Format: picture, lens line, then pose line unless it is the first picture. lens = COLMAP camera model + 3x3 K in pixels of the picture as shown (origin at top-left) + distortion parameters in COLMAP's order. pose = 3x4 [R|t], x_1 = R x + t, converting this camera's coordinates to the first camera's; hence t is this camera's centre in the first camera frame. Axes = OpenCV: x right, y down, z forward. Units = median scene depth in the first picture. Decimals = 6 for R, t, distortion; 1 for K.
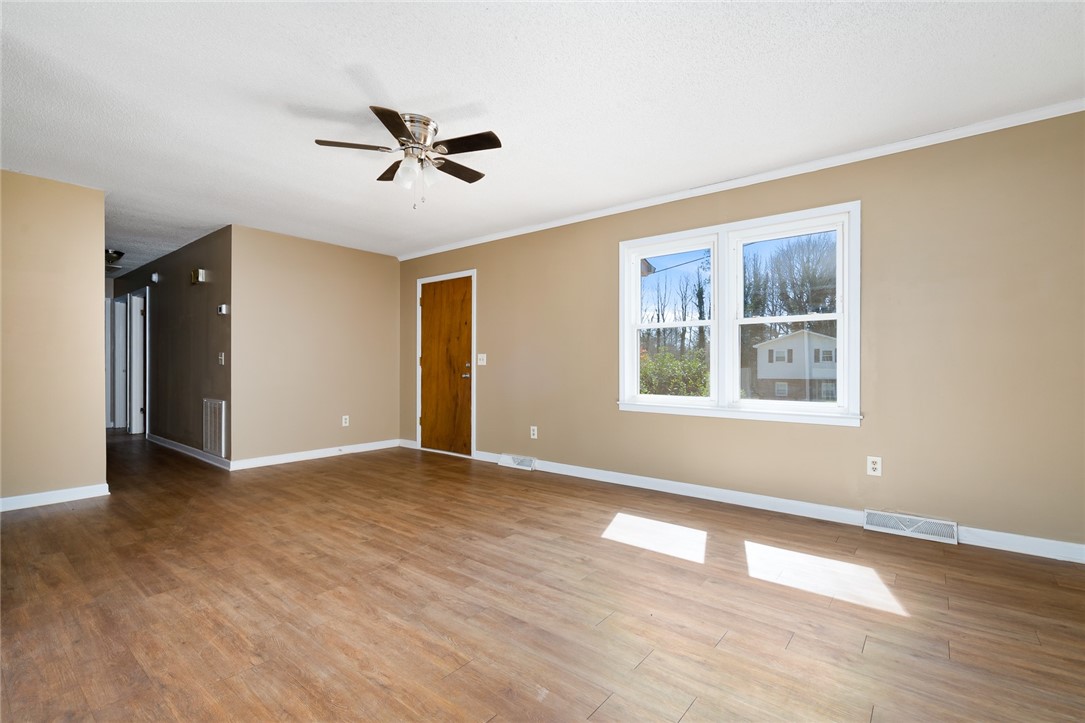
lens RADIAL K [[495.6, 0, 551.5], [0, 495.6, 370.9], [0, 0, 1]] dist [-0.005430, 0.002264]
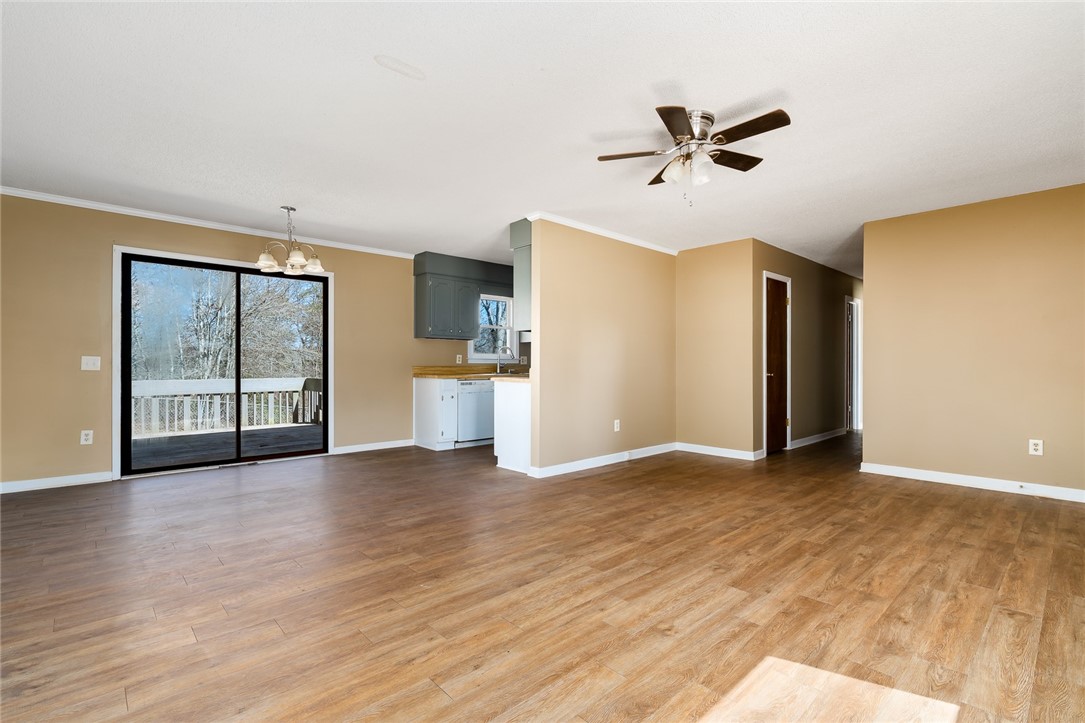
lens RADIAL K [[495.6, 0, 530.7], [0, 495.6, 386.0], [0, 0, 1]] dist [-0.005430, 0.002264]
pose [[-0.174826, 0.039585, -0.983803, 0.771125], [-0.012058, 0.999030, 0.042341, -0.009242], [0.984525, 0.019265, -0.174179, 0.880260]]
